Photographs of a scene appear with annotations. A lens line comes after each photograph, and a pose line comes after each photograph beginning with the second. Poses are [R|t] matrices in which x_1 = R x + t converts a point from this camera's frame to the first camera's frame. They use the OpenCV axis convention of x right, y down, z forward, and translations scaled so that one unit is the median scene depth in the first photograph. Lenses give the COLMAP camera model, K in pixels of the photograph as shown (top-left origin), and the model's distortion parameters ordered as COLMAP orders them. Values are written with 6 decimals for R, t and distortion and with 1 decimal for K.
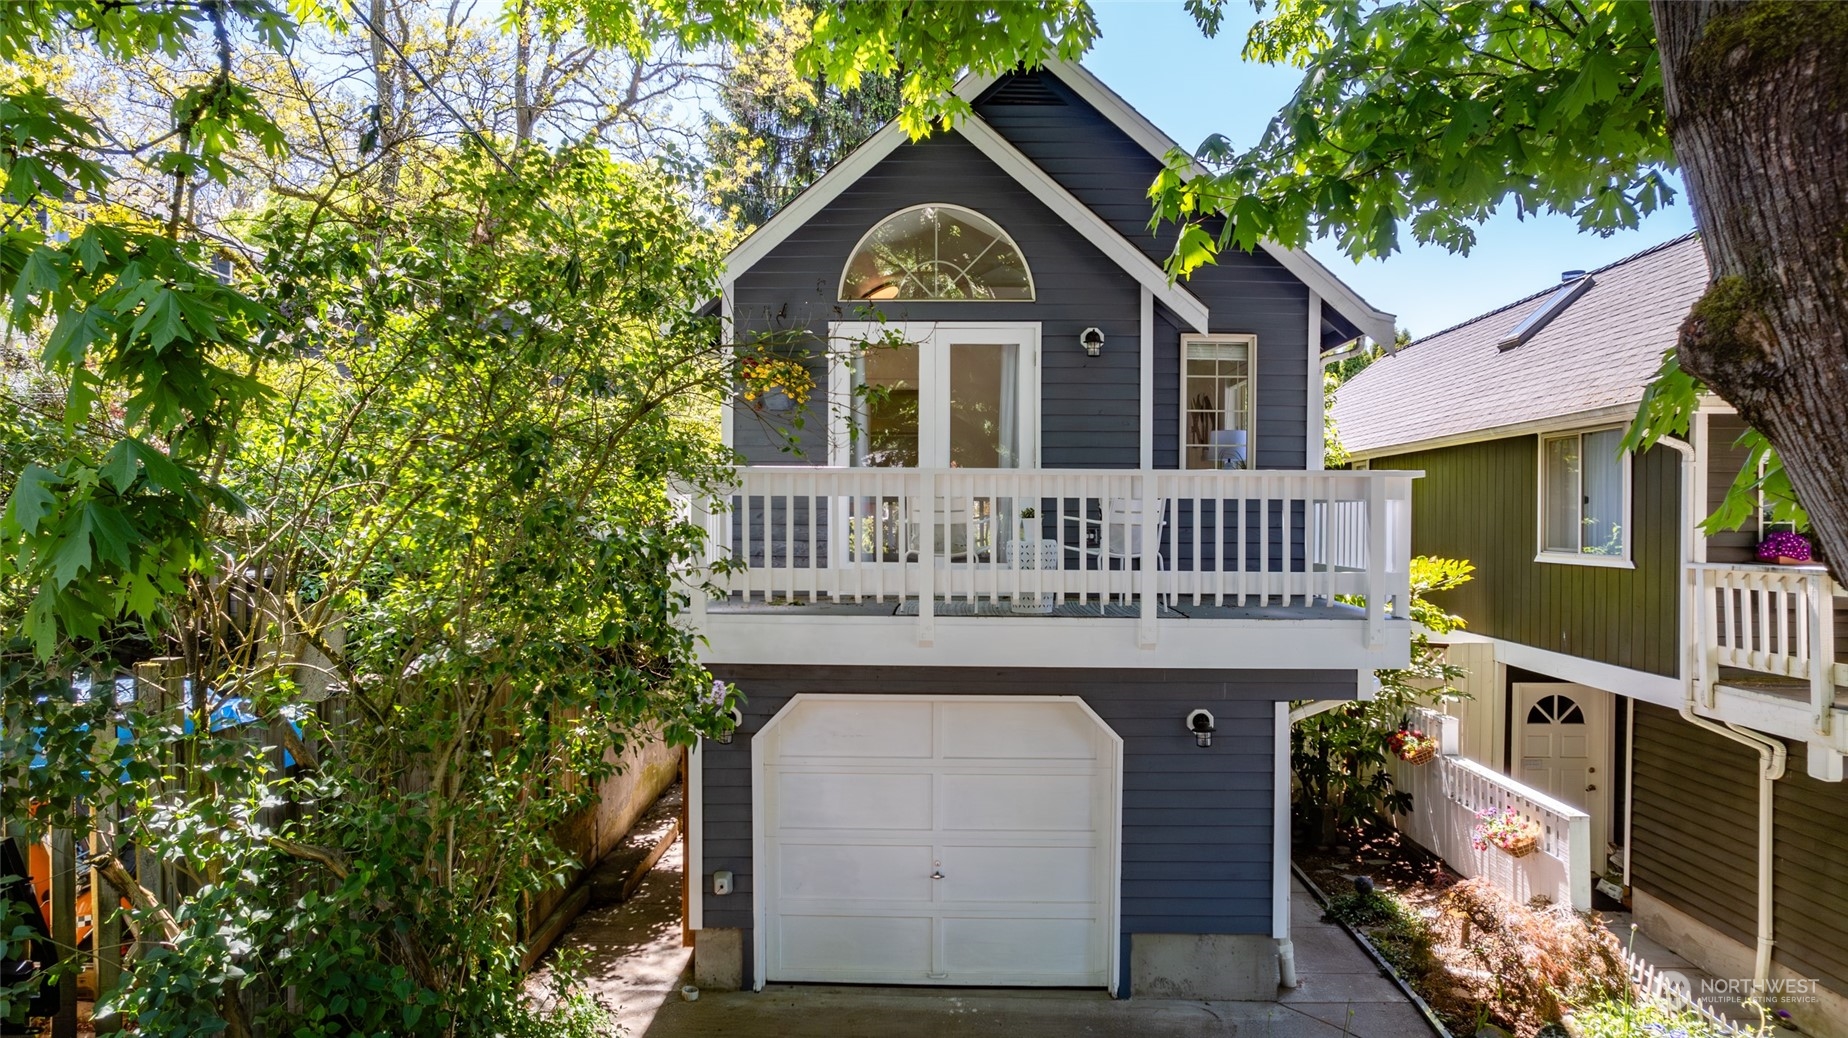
lens RADIAL K [[1241.7, 0, 928.8], [0, 1241.7, 514.7], [0, 0, 1]] dist [-0.061181, 0.079921]
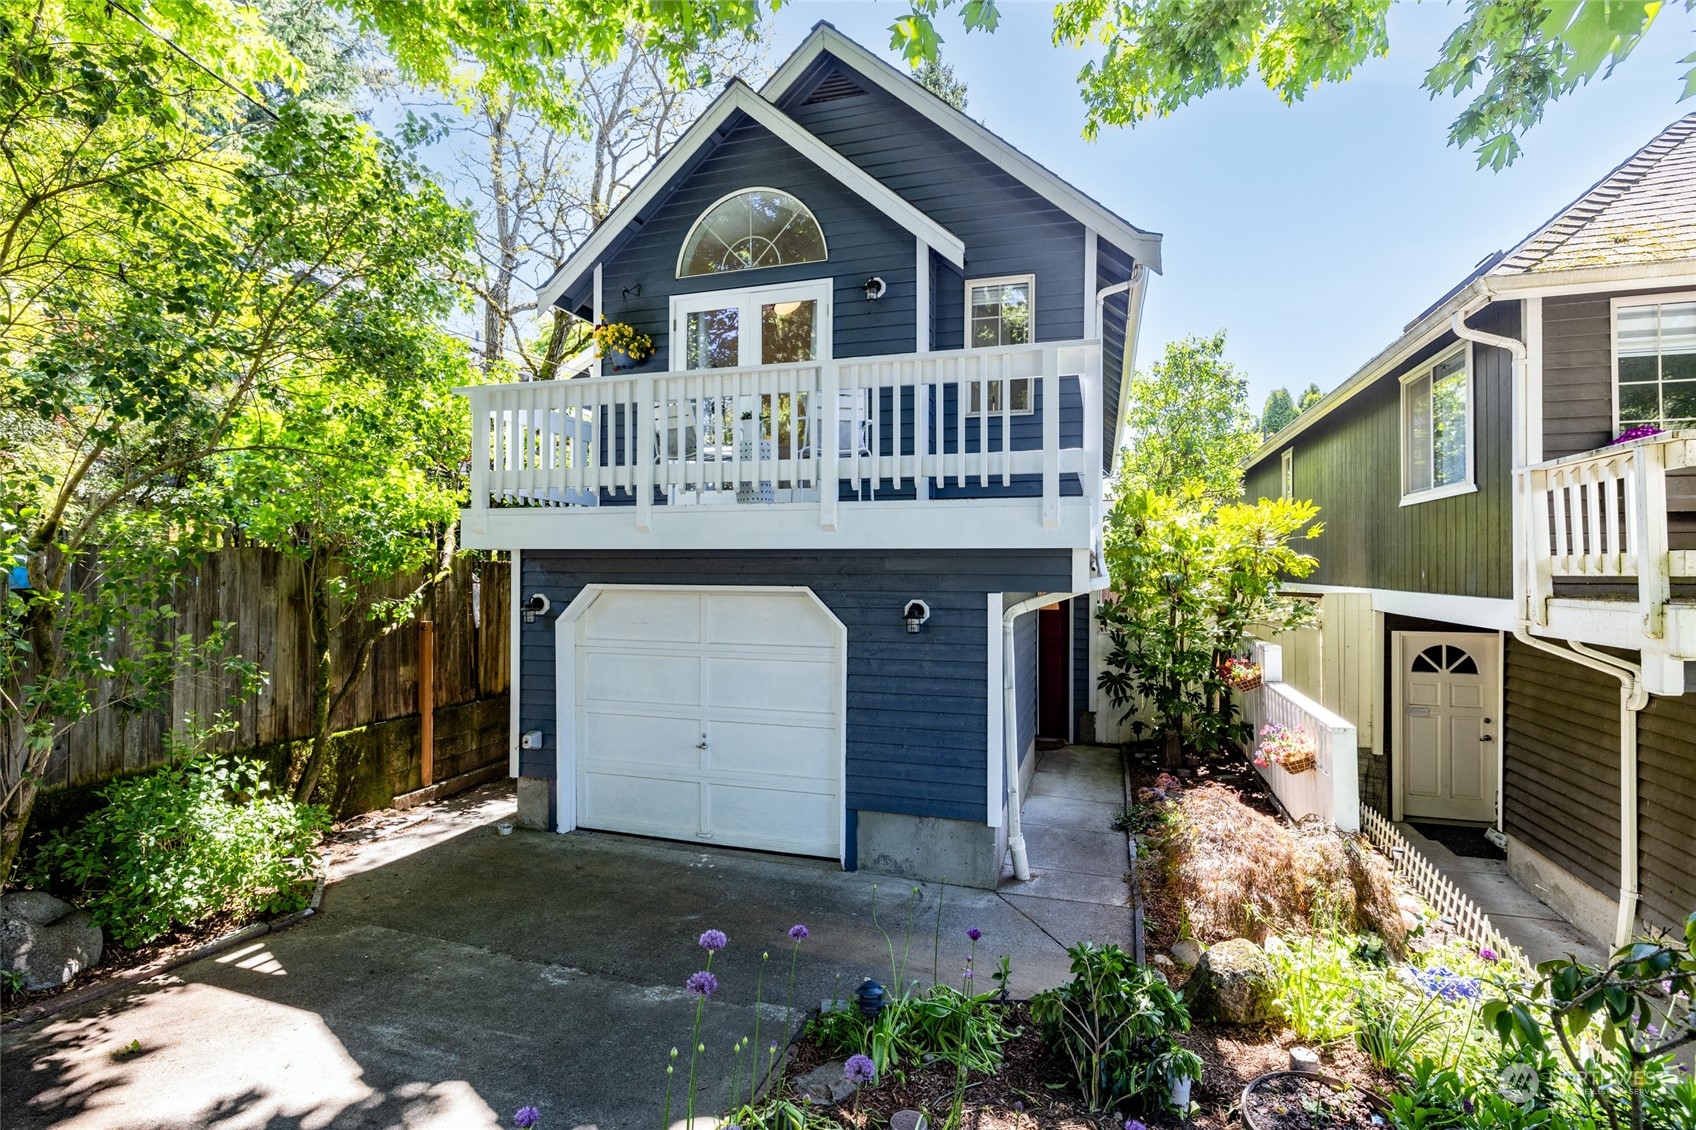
lens RADIAL K [[822.9, 0, 844.5], [0, 822.9, 553.4], [0, 0, 1]] dist [0.002337, 0.000470]
pose [[0.957326, -0.006580, -0.288937, 0.354093], [0.001223, 0.999824, -0.018716, 0.127109], [0.289009, 0.017564, 0.957165, 0.301187]]
